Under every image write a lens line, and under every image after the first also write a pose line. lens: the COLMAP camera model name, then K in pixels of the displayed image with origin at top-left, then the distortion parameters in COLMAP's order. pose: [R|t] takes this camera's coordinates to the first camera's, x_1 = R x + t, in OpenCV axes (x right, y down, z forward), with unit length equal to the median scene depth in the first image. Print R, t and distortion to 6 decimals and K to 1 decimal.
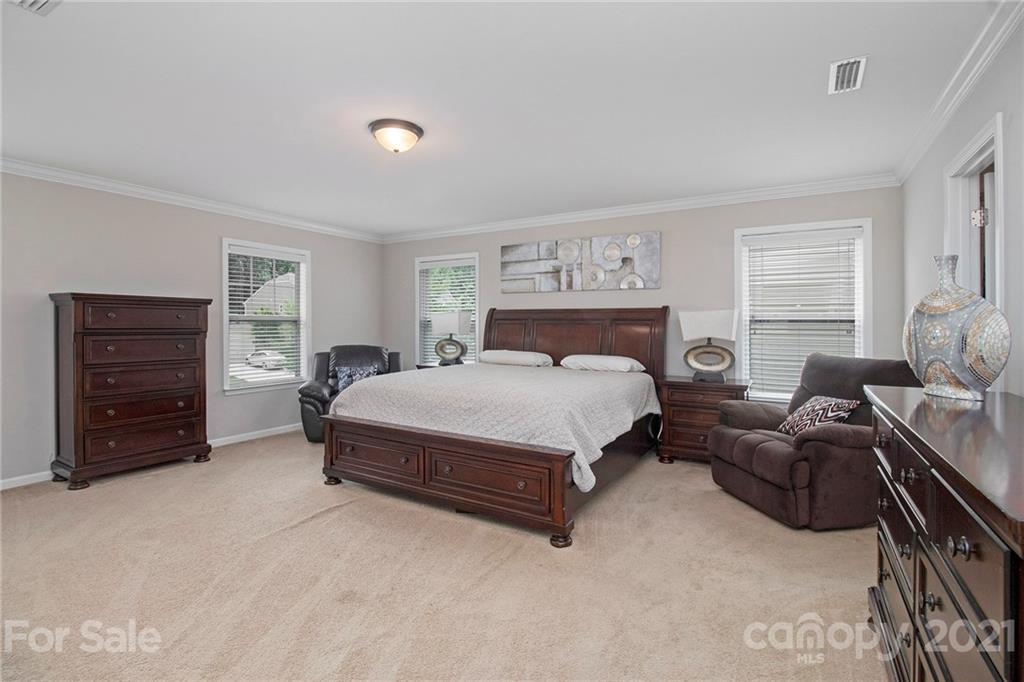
lens RADIAL K [[484.5, 0, 515.1], [0, 484.5, 331.8], [0, 0, 1]] dist [-0.007133, -0.007519]
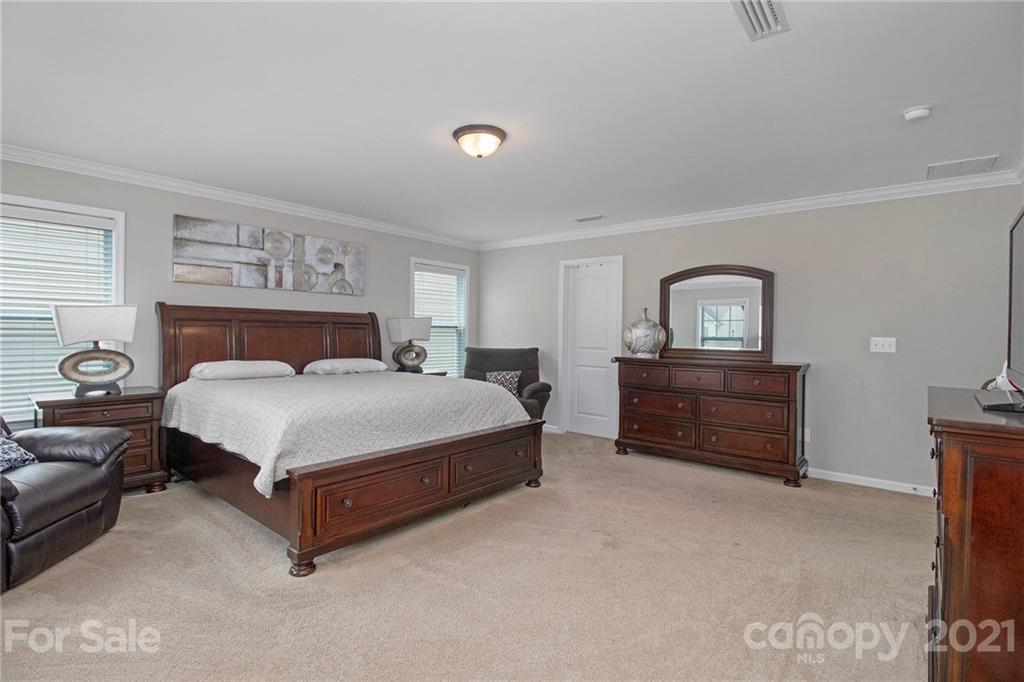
lens RADIAL K [[484.5, 0, 514.5], [0, 484.5, 336.0], [0, 0, 1]] dist [-0.007133, -0.007519]
pose [[0.165418, -0.009875, 0.986174, -0.685942], [0.000178, 0.999950, 0.009983, -0.008189], [-0.986223, -0.001476, 0.165412, 0.431058]]
